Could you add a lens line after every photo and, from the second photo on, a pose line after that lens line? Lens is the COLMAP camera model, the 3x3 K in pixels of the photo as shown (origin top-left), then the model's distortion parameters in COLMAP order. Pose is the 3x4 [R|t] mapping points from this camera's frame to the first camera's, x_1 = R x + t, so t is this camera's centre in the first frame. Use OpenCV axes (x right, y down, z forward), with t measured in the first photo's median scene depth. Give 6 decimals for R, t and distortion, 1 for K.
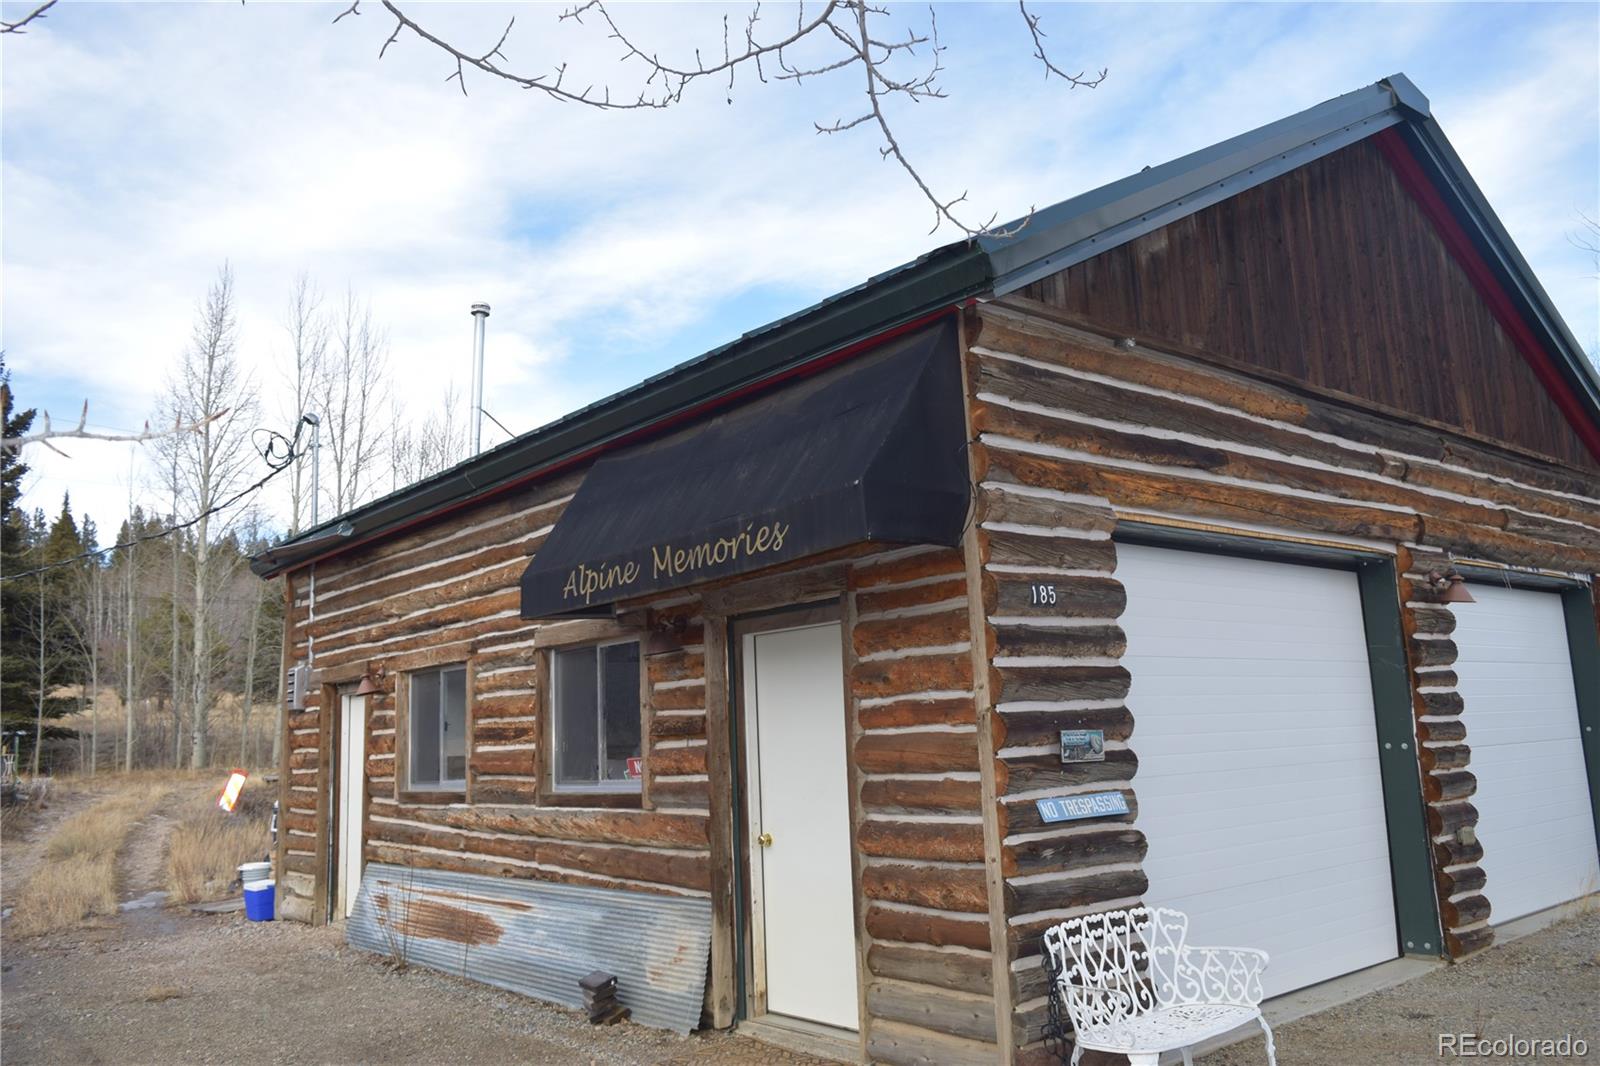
lens RADIAL K [[1262.8, 0, 791.3], [0, 1262.8, 537.8], [0, 0, 1]] dist [-0.011911, -0.002030]
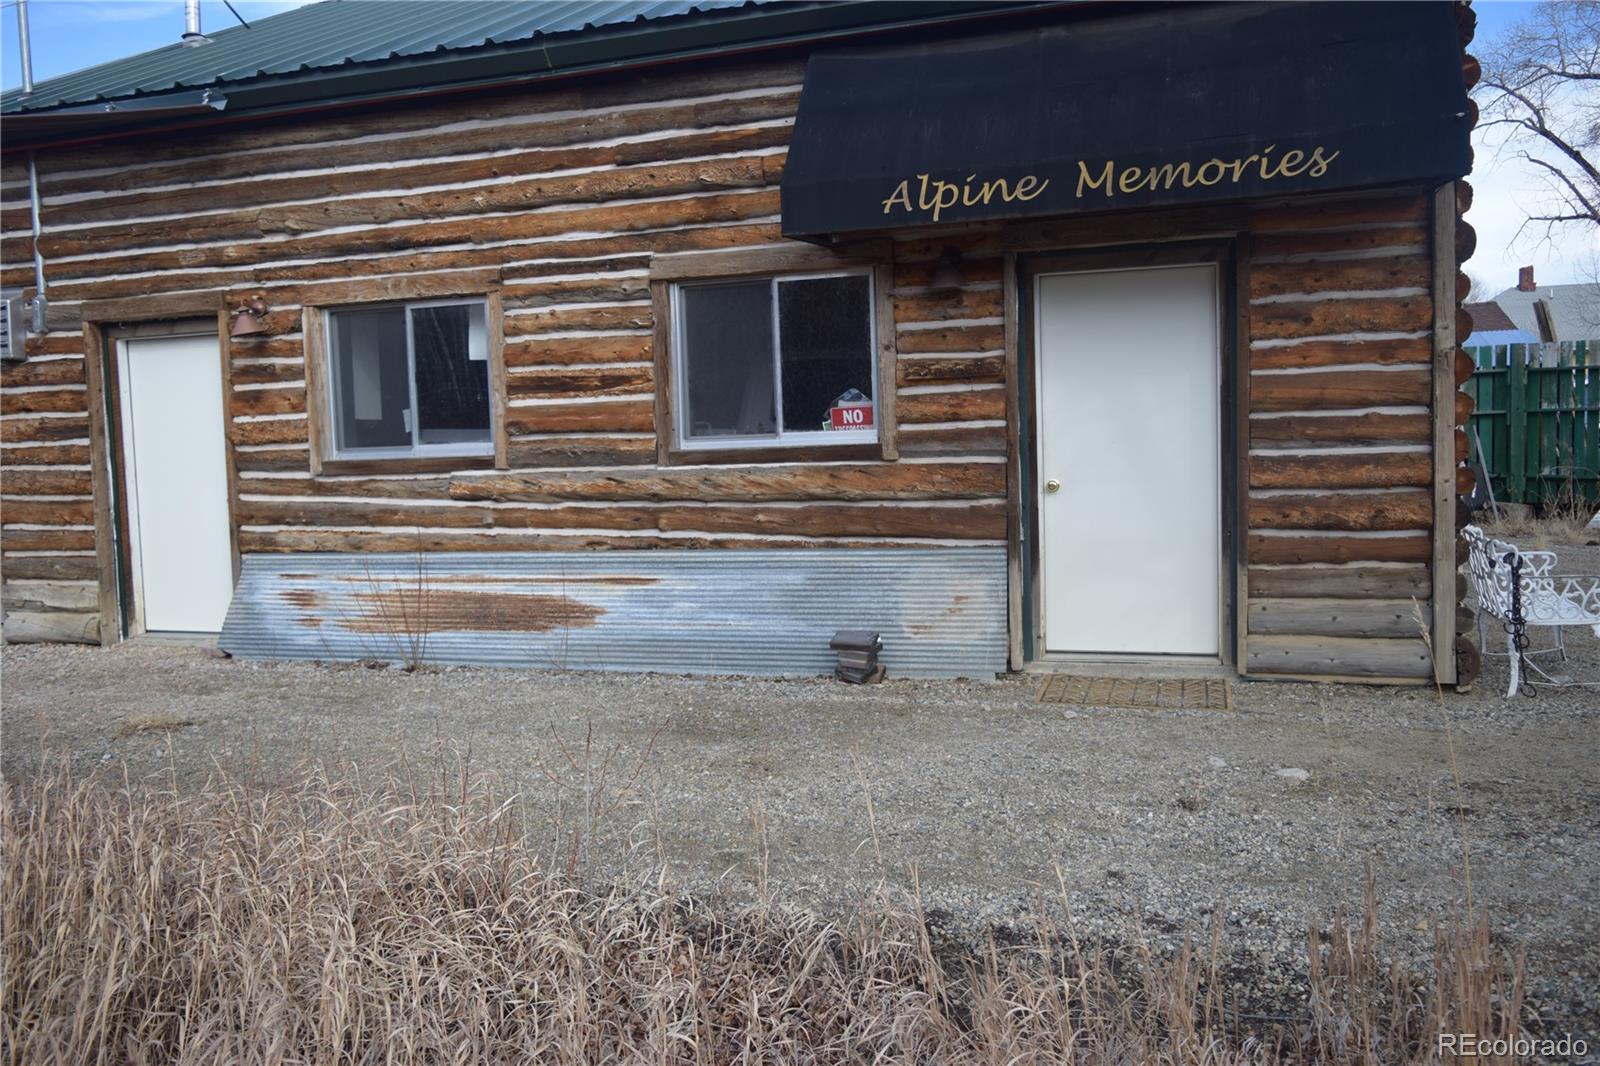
lens RADIAL K [[1262.8, 0, 805.9], [0, 1262.8, 541.4], [0, 0, 1]] dist [-0.011911, -0.002030]
pose [[0.837785, -0.027751, 0.545294, -0.603007], [-0.090039, 0.978012, 0.188109, 0.094686], [-0.538525, -0.206692, 0.816866, 0.239694]]
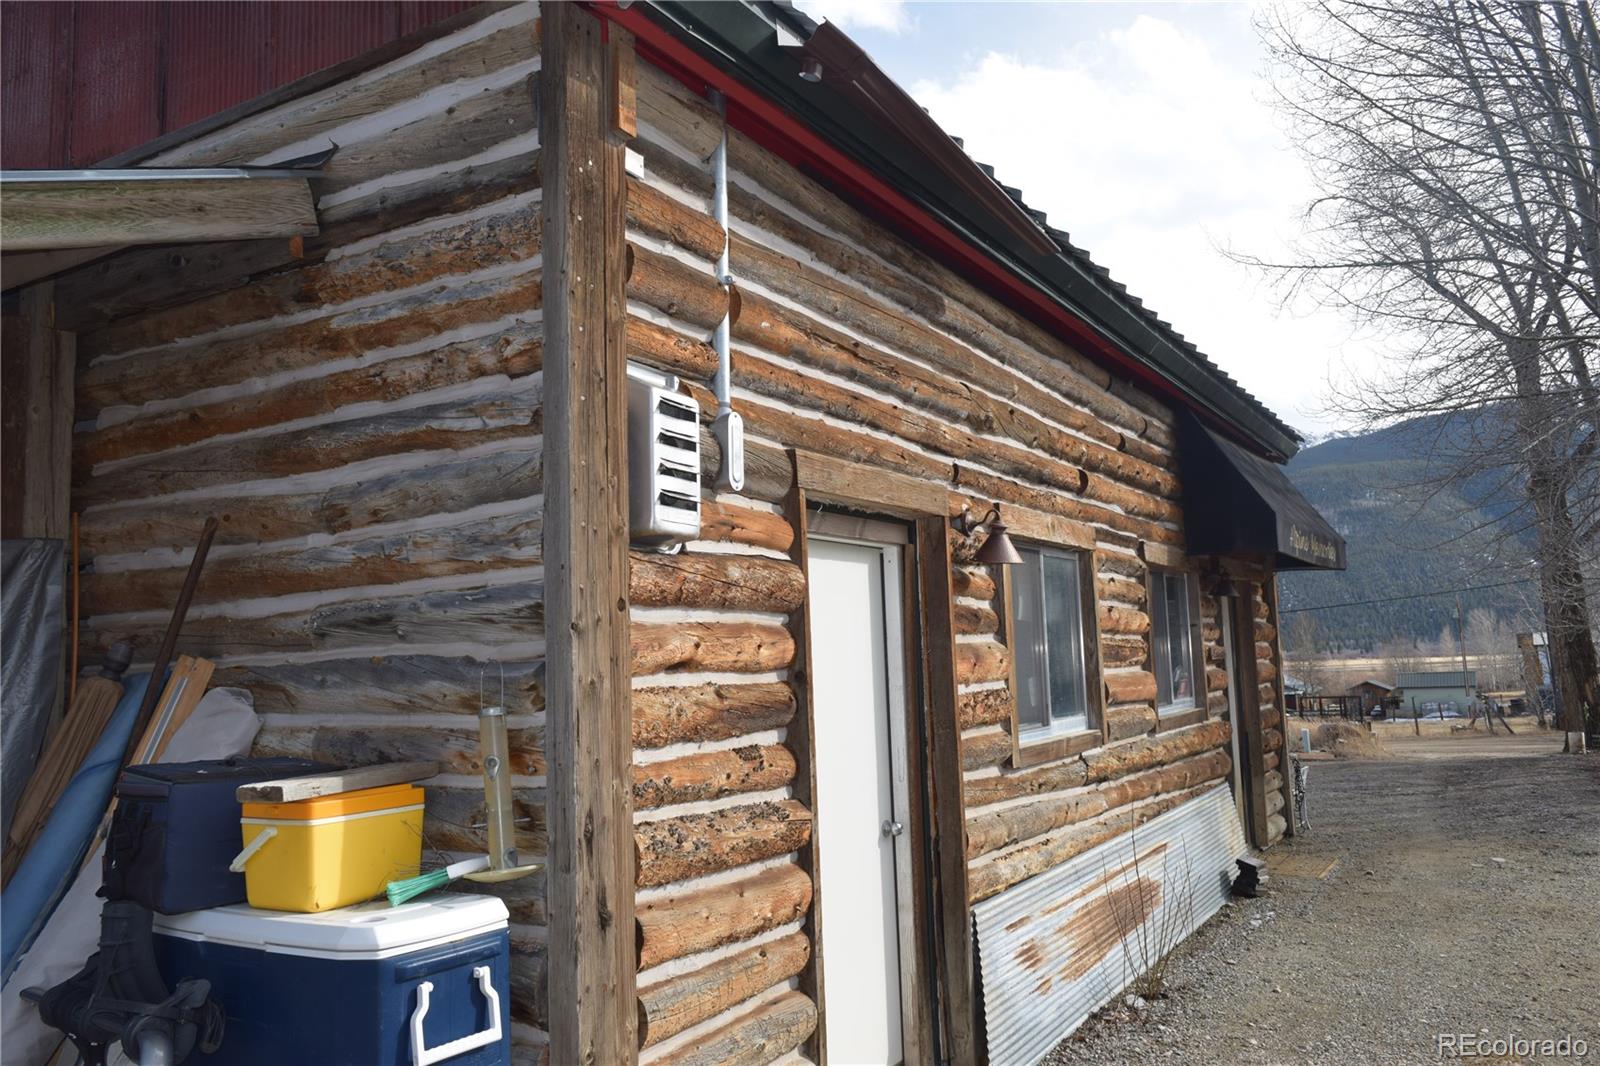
lens RADIAL K [[1262.8, 0, 801.2], [0, 1262.8, 533.4], [0, 0, 1]] dist [-0.011911, -0.002030]
pose [[-0.353357, 0.154385, 0.922661, -0.997438], [-0.095515, 0.975180, -0.199753, 0.284272], [-0.930600, -0.158713, -0.329840, 1.596024]]
